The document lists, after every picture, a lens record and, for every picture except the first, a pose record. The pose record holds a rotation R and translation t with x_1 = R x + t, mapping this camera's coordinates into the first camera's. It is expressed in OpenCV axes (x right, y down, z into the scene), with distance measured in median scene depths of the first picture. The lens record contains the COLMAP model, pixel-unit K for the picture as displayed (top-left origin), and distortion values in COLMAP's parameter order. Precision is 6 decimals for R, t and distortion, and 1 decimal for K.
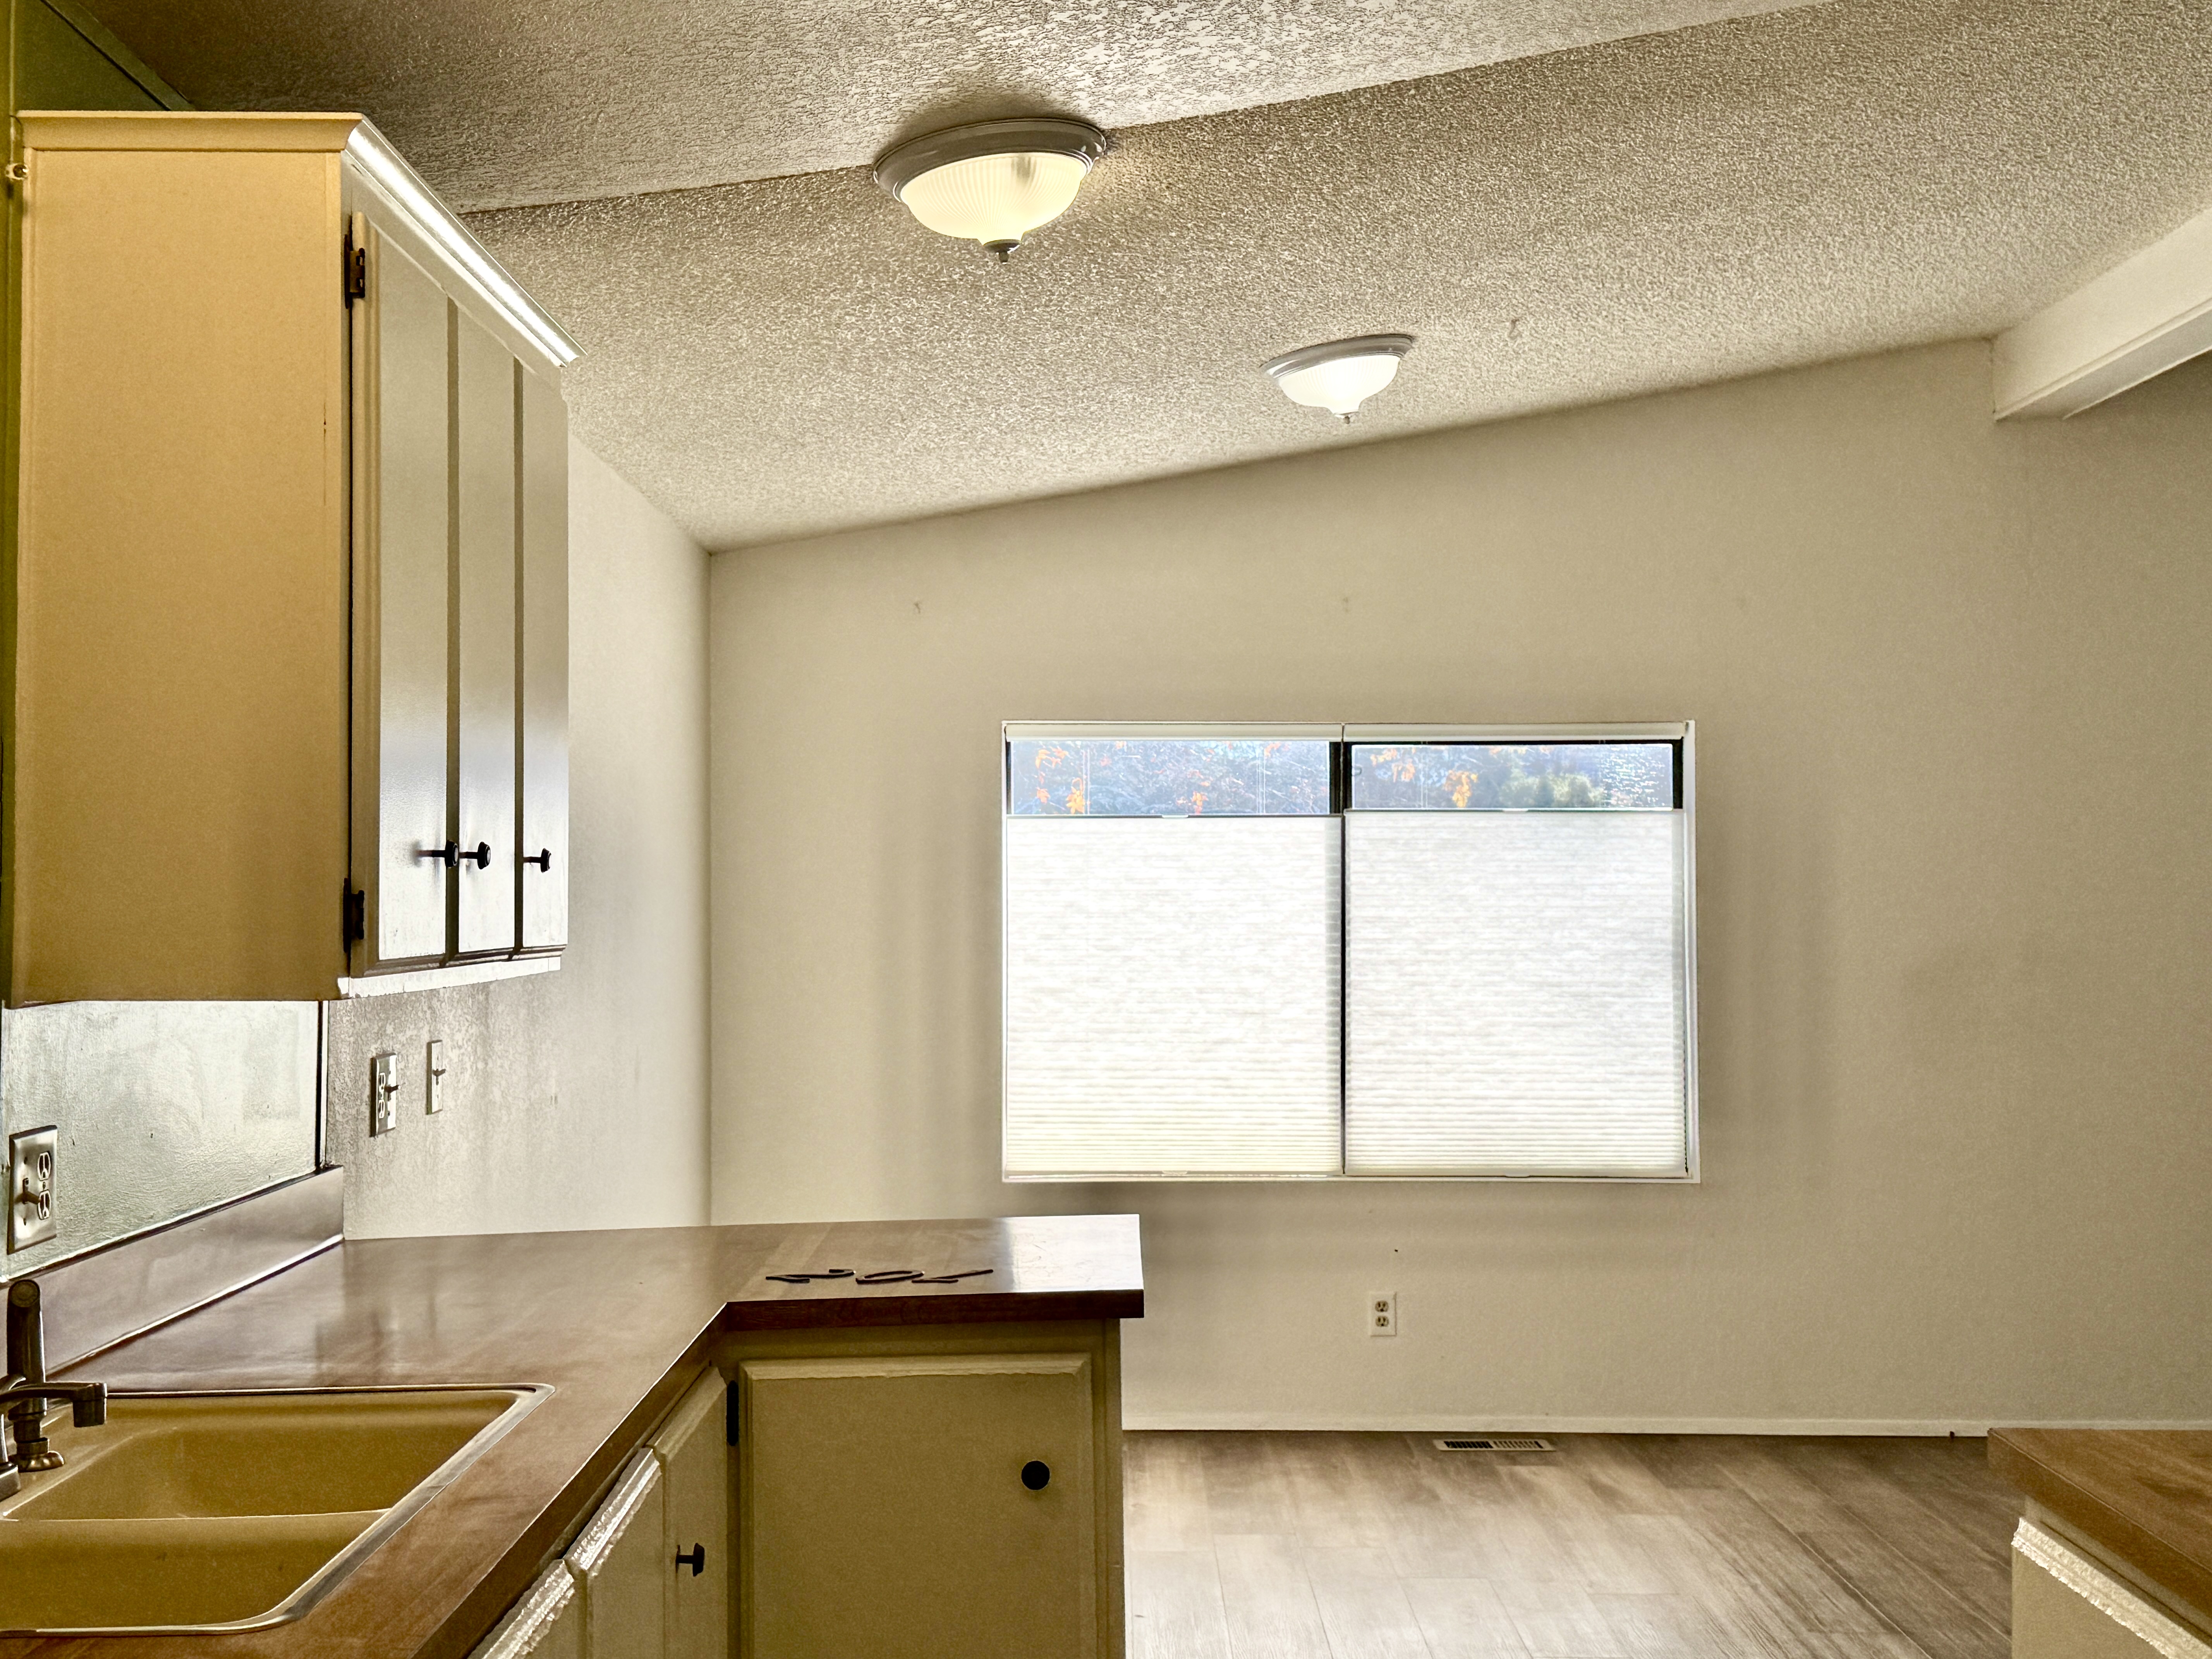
lens RADIAL K [[2633.8, 0, 1106.0], [0, 2633.8, 829.5], [0, 0, 1]] dist [-0.009096, -0.009654]
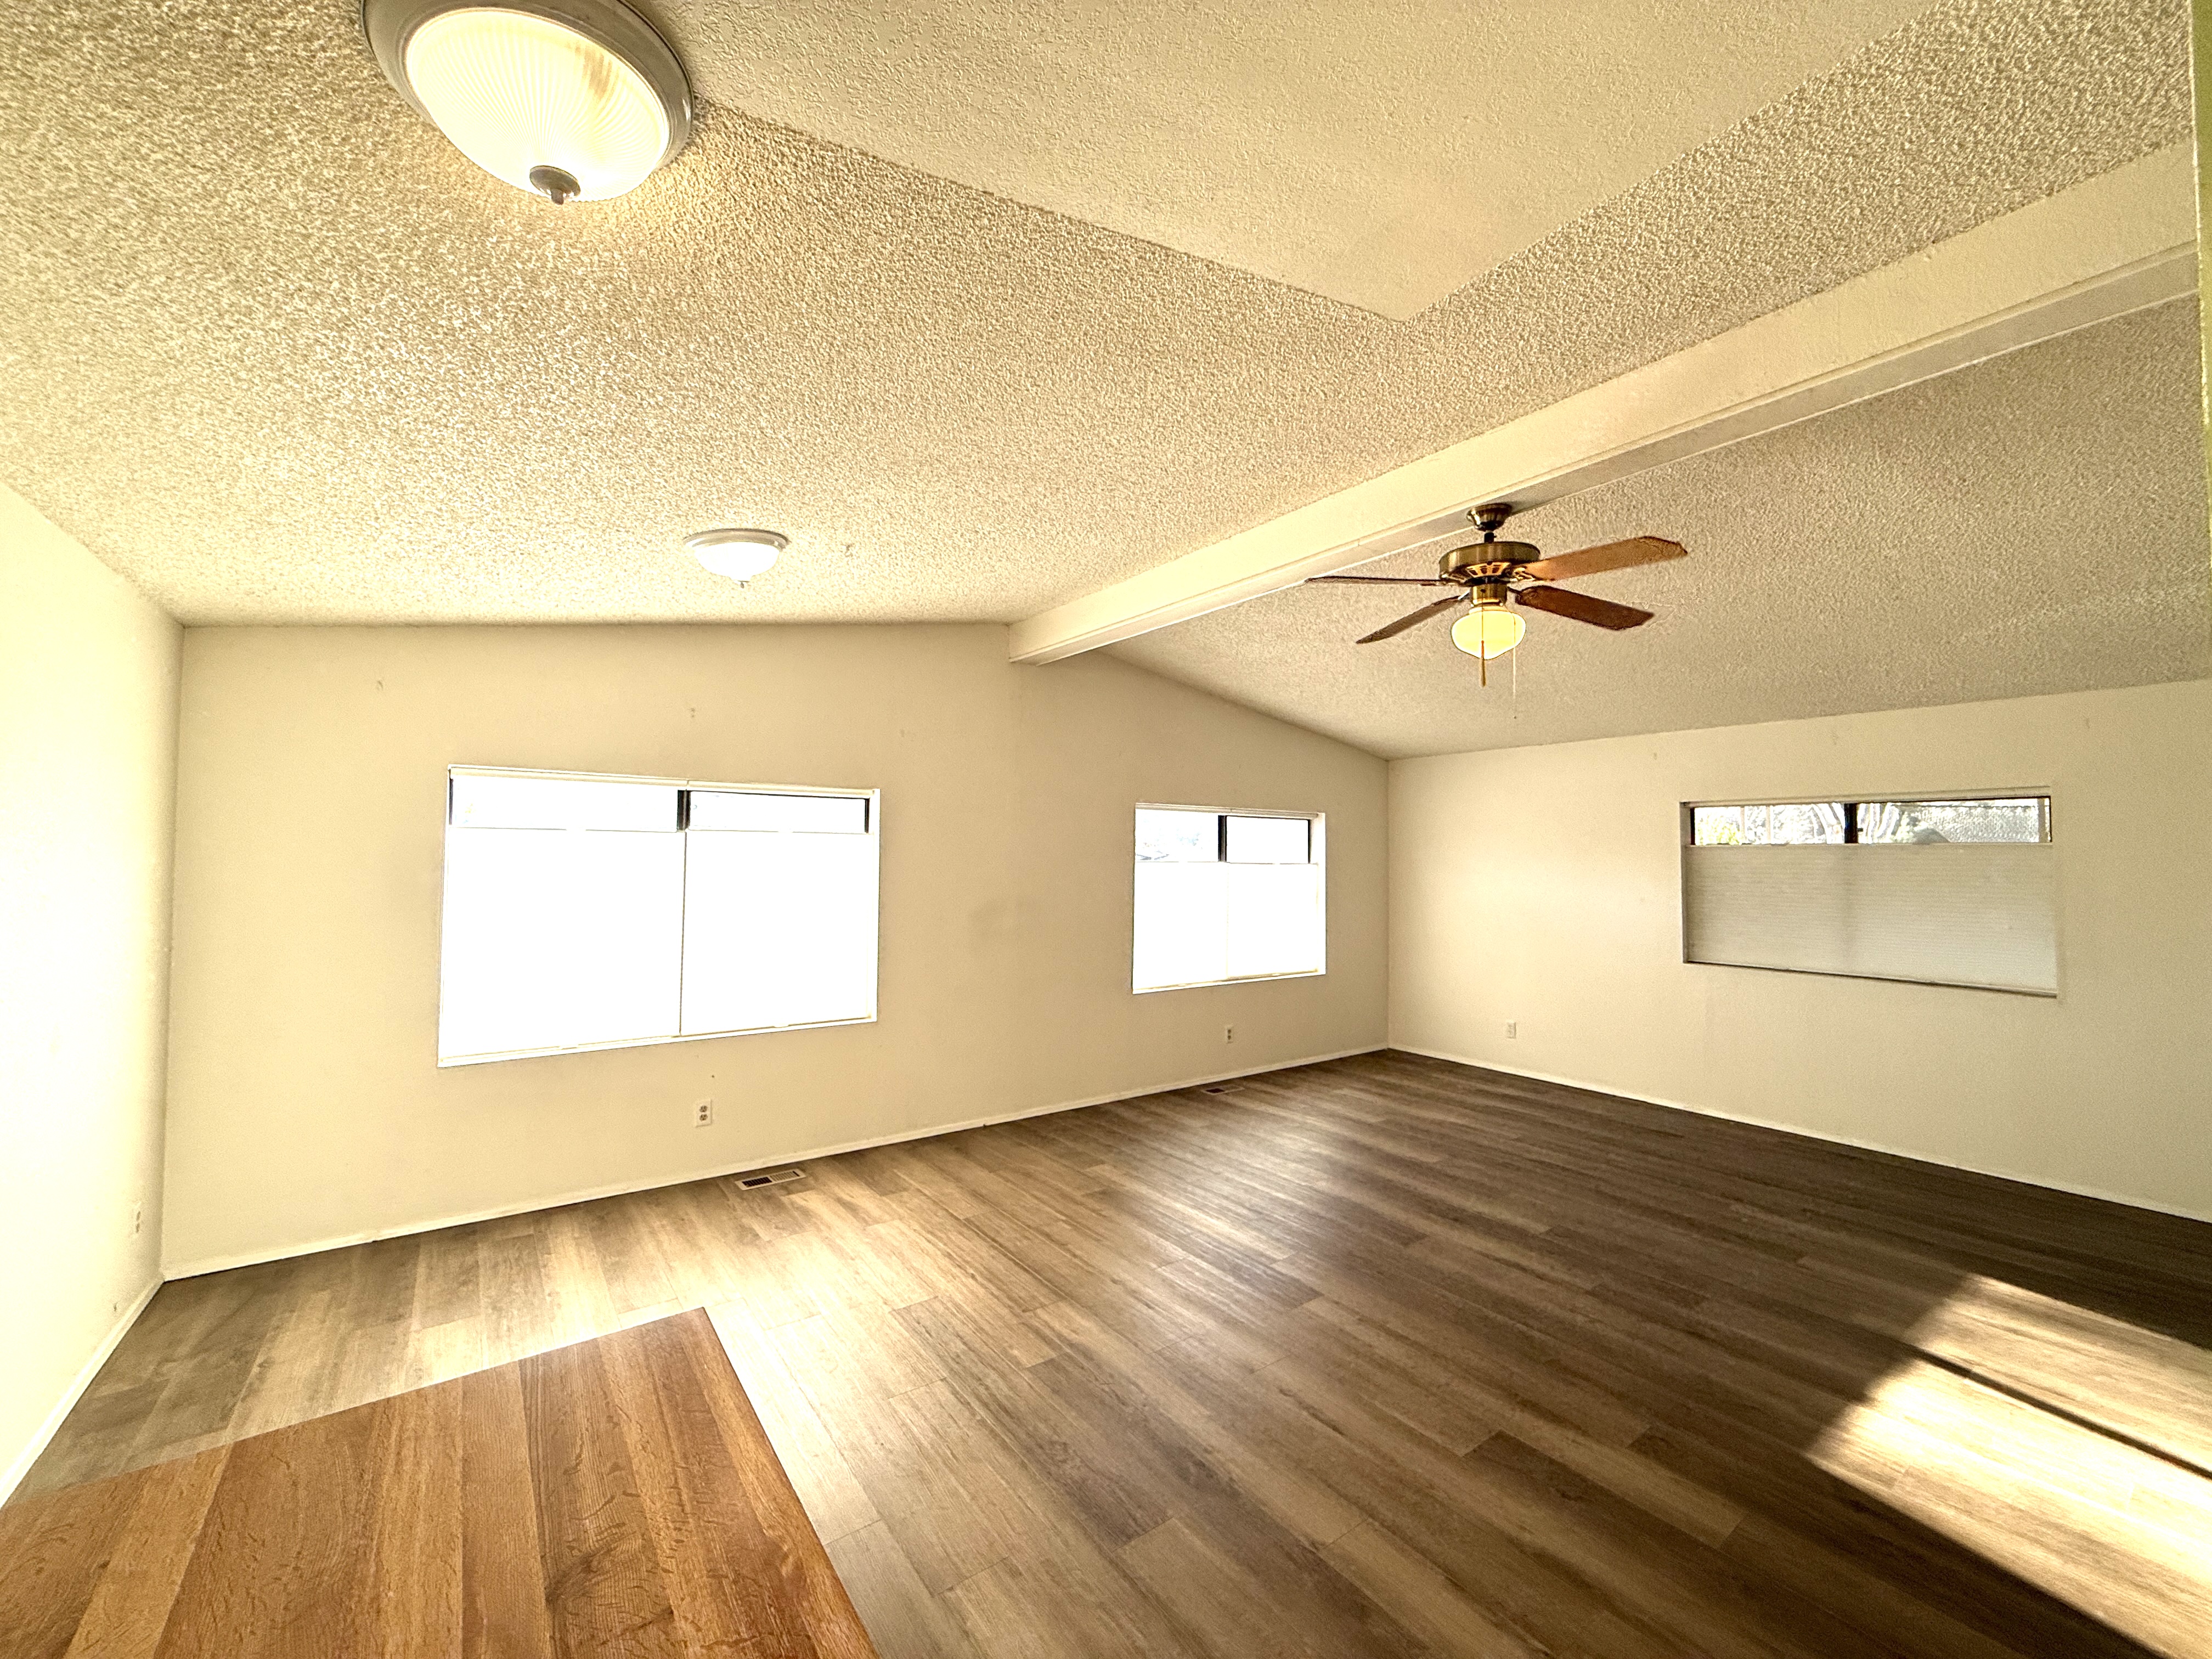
lens RADIAL K [[889.5, 0, 1112.0], [0, 889.5, 832.1], [0, 0, 1]] dist [-0.000509, 0.000156]
pose [[0.808176, 0.028514, 0.588250, -0.033100], [-0.028636, 0.999548, -0.009109, -0.008416], [-0.588244, -0.009483, 0.808628, 0.380836]]
